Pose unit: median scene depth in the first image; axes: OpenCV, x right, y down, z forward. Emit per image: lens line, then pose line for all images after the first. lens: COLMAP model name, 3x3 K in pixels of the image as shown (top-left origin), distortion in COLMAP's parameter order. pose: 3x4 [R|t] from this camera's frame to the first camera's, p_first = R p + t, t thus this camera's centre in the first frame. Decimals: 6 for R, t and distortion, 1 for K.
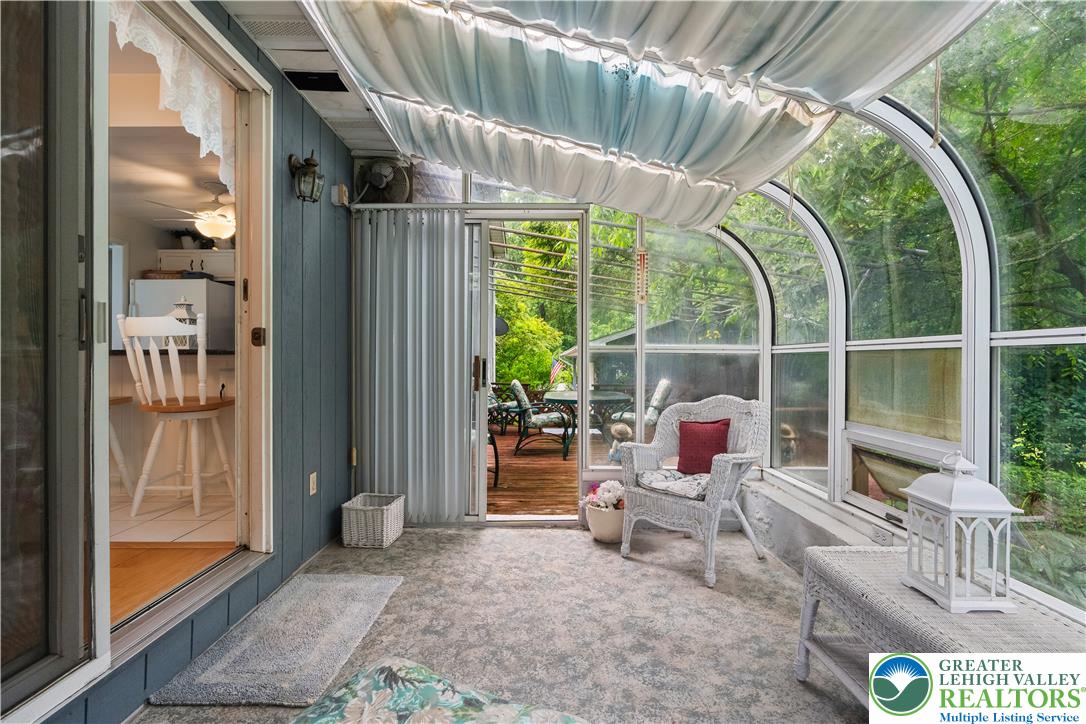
lens RADIAL K [[495.7, 0, 542.6], [0, 495.7, 359.6], [0, 0, 1]] dist [-0.009391, 0.004175]
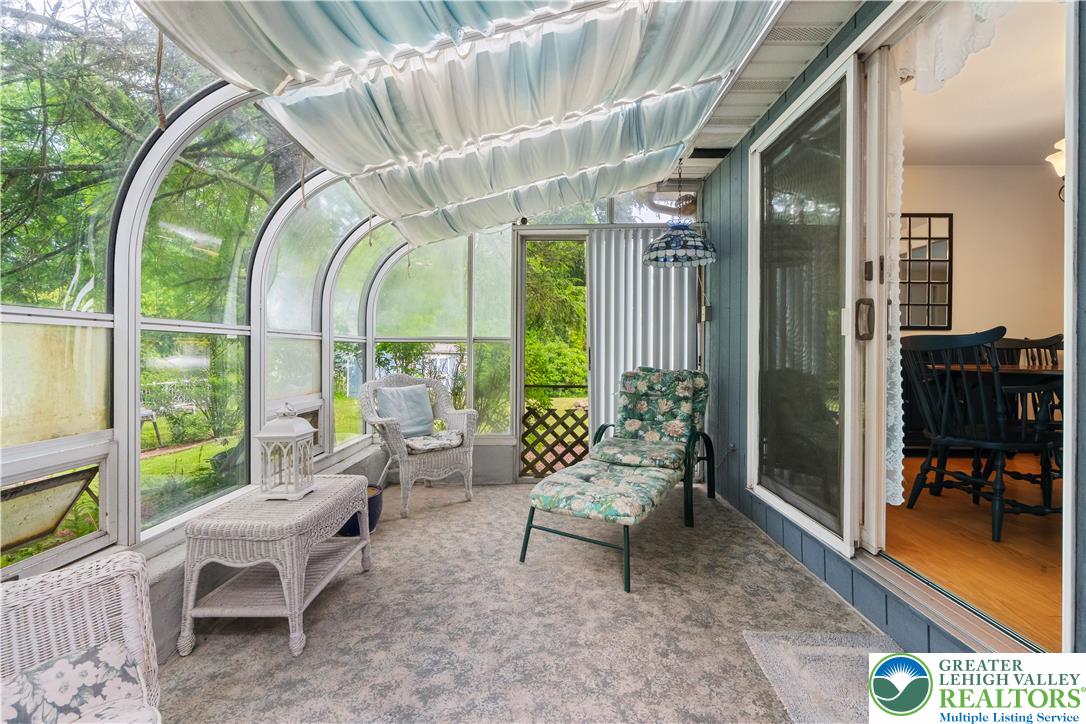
lens RADIAL K [[495.7, 0, 543.0], [0, 495.7, 355.0], [0, 0, 1]] dist [-0.009391, 0.004175]
pose [[-0.999616, -0.004829, 0.027276, -0.009853], [-0.004640, 0.999965, 0.006968, 0.016824], [-0.027309, 0.006839, -0.999604, 1.882422]]
